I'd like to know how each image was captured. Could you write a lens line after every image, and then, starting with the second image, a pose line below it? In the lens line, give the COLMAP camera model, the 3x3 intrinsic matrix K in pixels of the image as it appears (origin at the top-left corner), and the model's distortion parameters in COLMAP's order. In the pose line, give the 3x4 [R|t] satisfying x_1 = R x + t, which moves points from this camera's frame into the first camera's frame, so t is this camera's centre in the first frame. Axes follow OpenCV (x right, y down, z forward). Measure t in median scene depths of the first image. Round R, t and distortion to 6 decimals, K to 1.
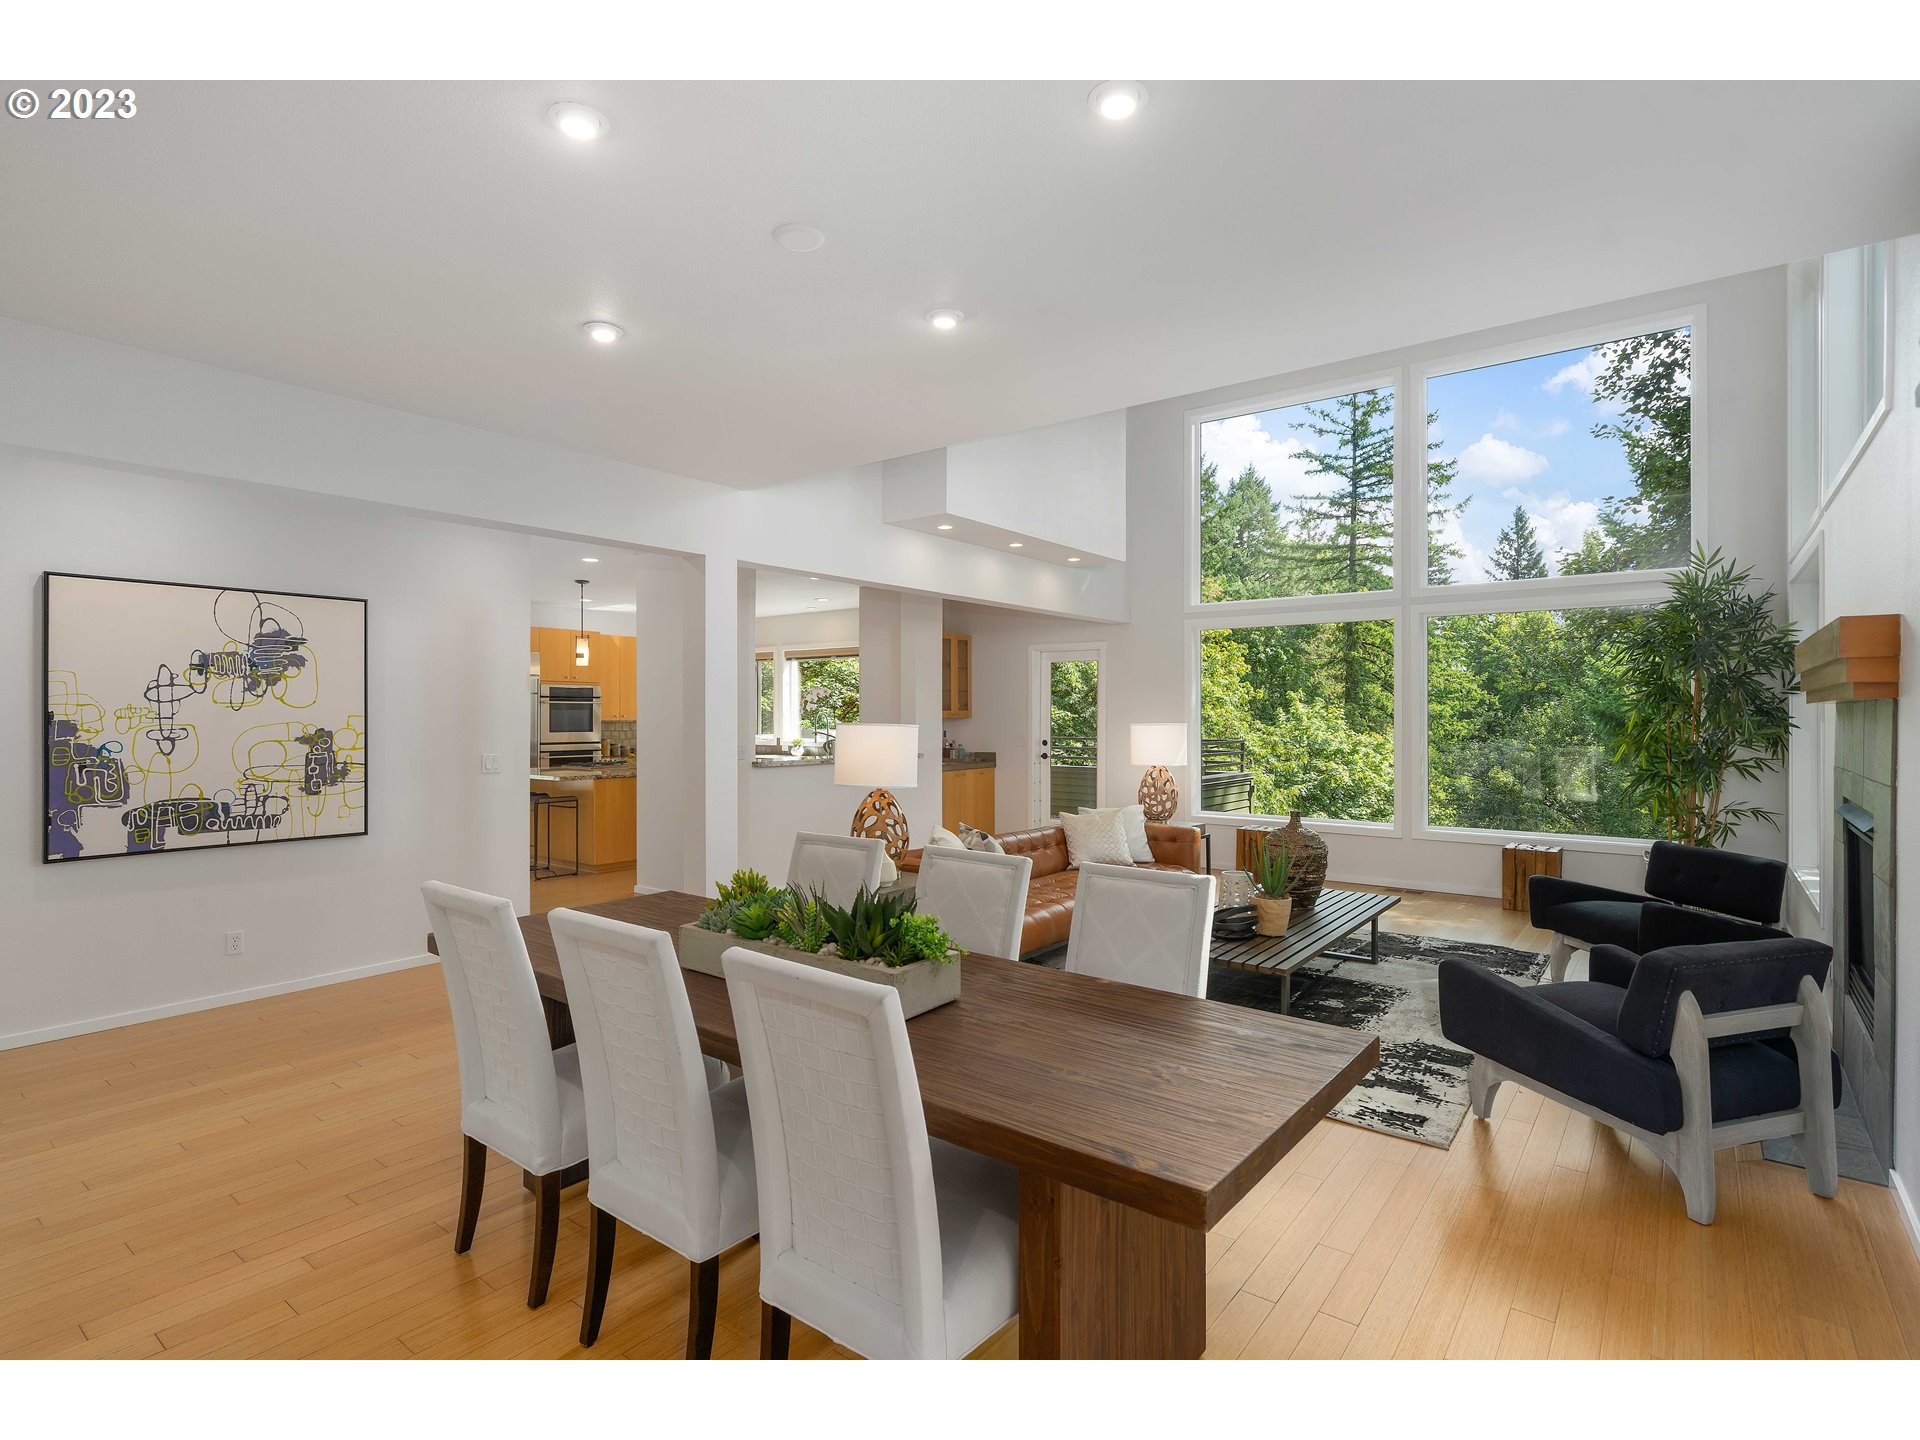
lens RADIAL K [[951.9, 0, 954.2], [0, 951.9, 710.9], [0, 0, 1]] dist [0.014349, 0.000060]
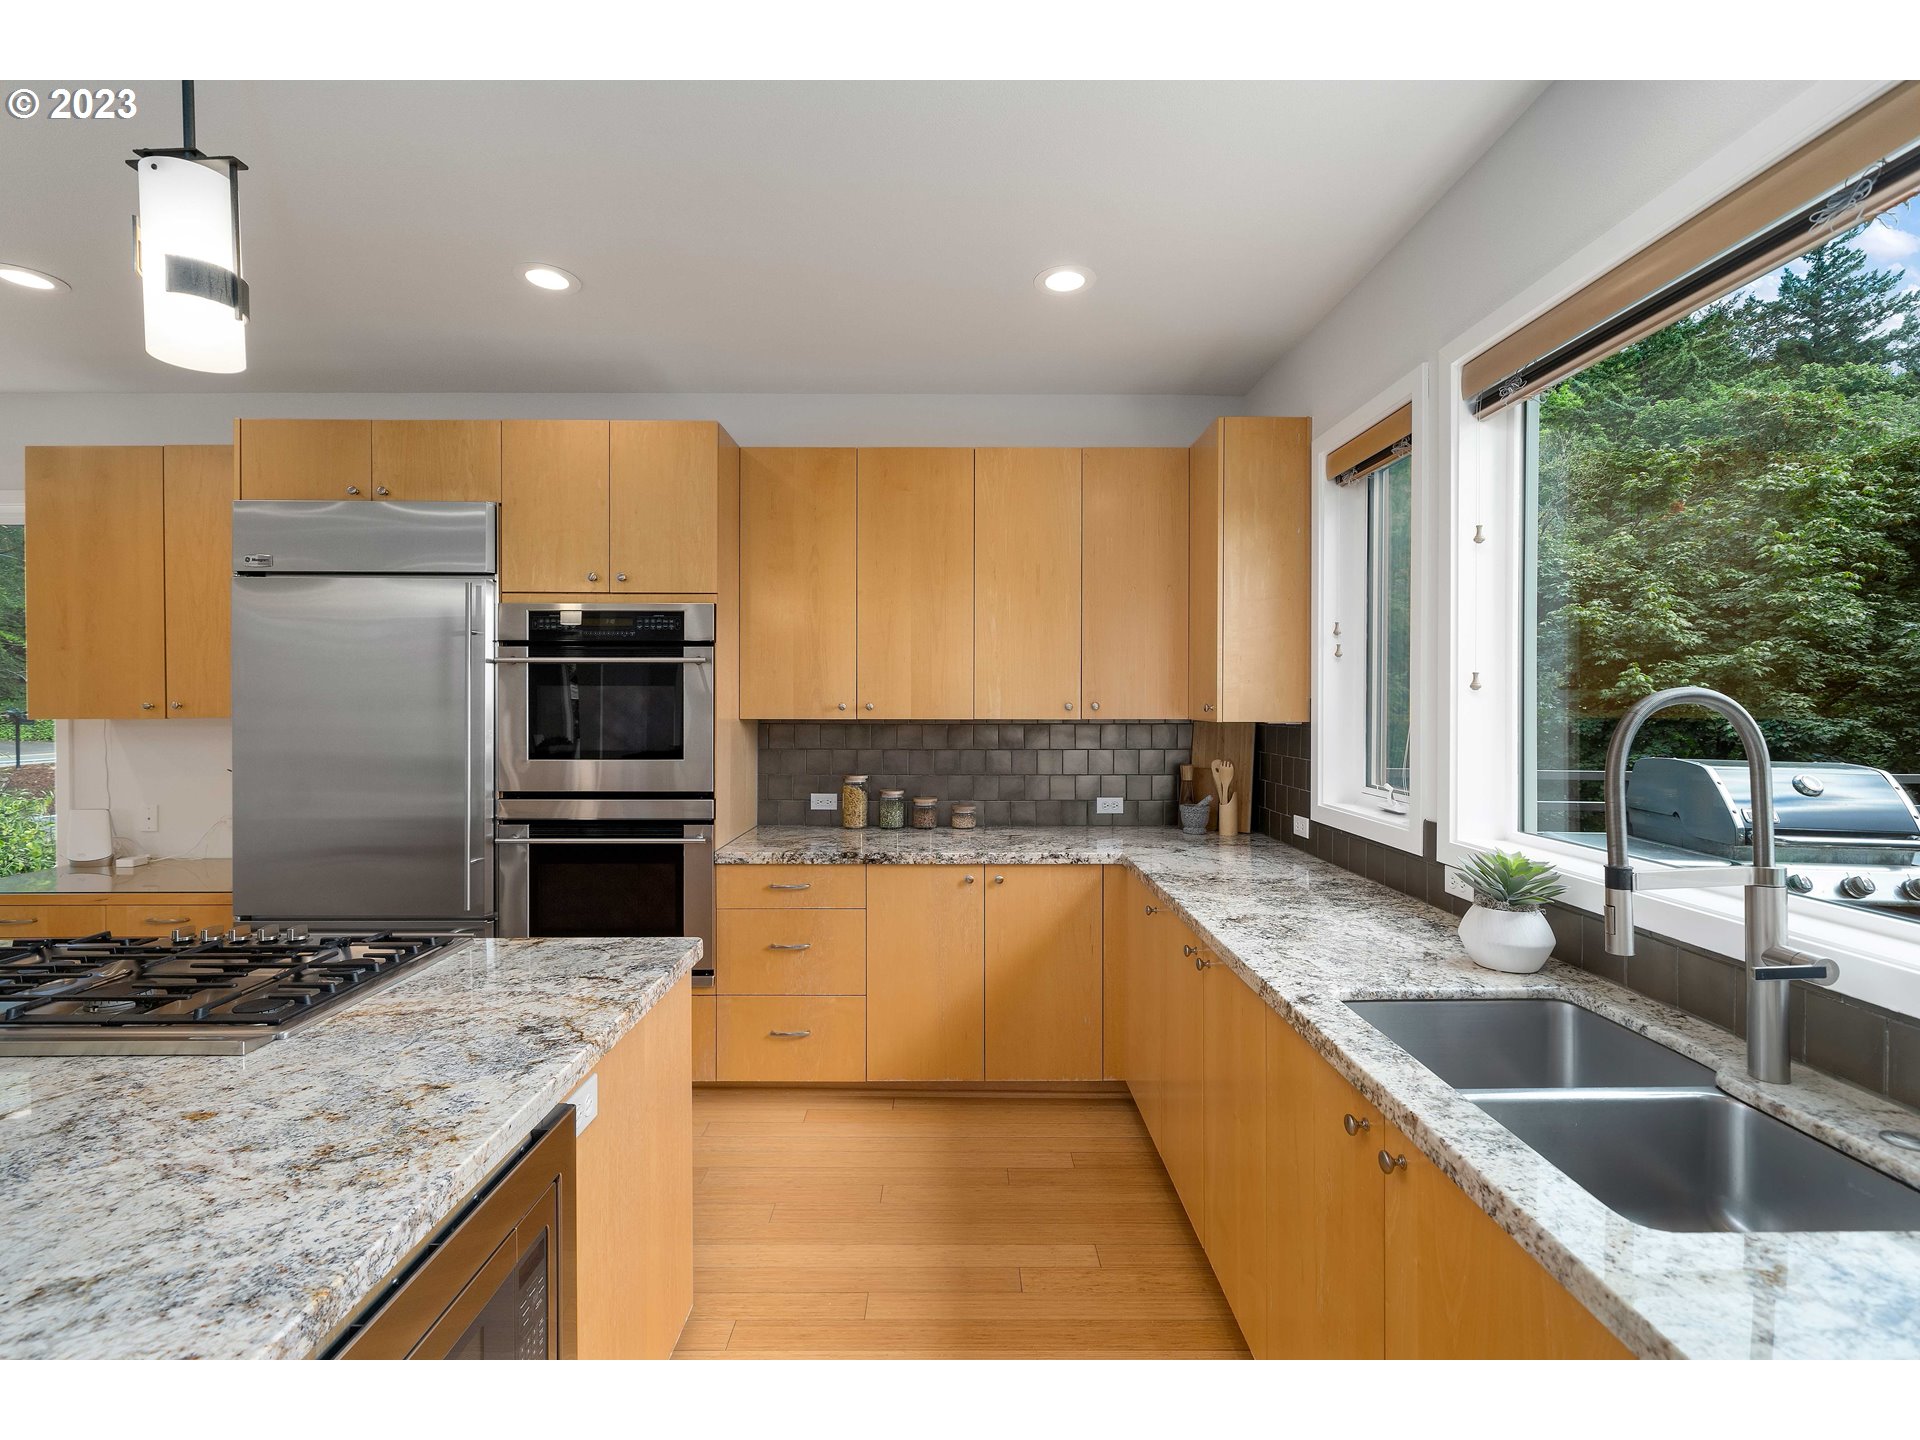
lens RADIAL K [[838.5, 0, 973.3], [0, 838.5, 705.2], [0, 0, 1]] dist [0.003336, 0.000242]
pose [[0.618015, 0.005215, -0.786149, -0.121766], [0.002511, 0.999960, 0.008607, 0.002971], [0.786162, -0.007293, 0.617977, 0.942553]]
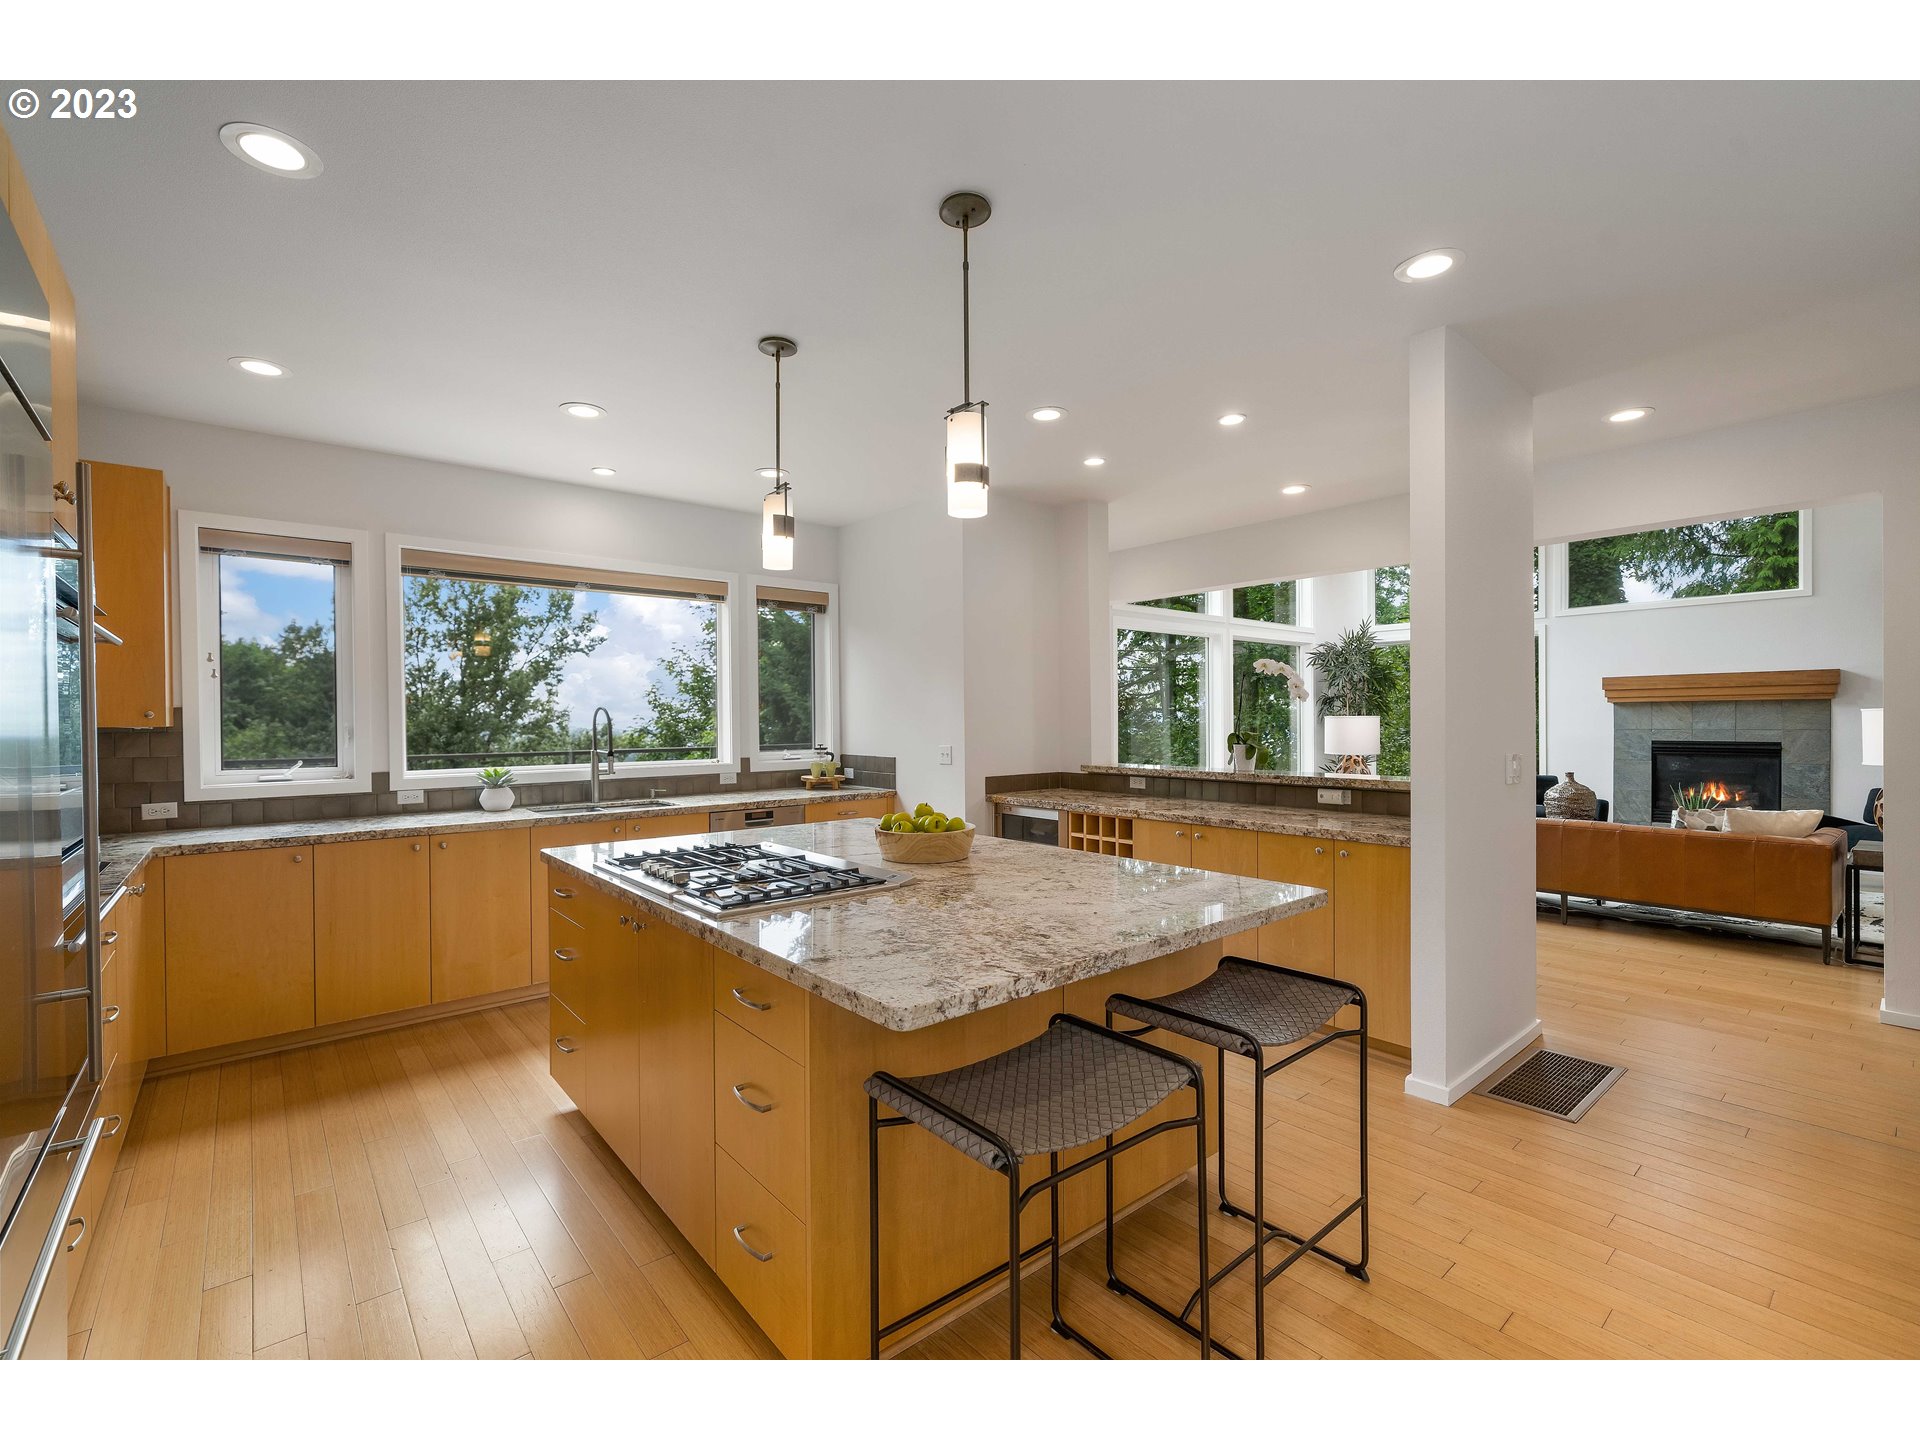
lens RADIAL K [[833.7, 0, 955.5], [0, 833.7, 727.3], [0, 0, 1]] dist [-0.003664, -0.000639]
pose [[0.212543, -0.009609, 0.977104, -0.528781], [0.005036, 0.999949, 0.008738, 0.009874], [-0.977139, 0.003063, 0.212581, 0.809822]]
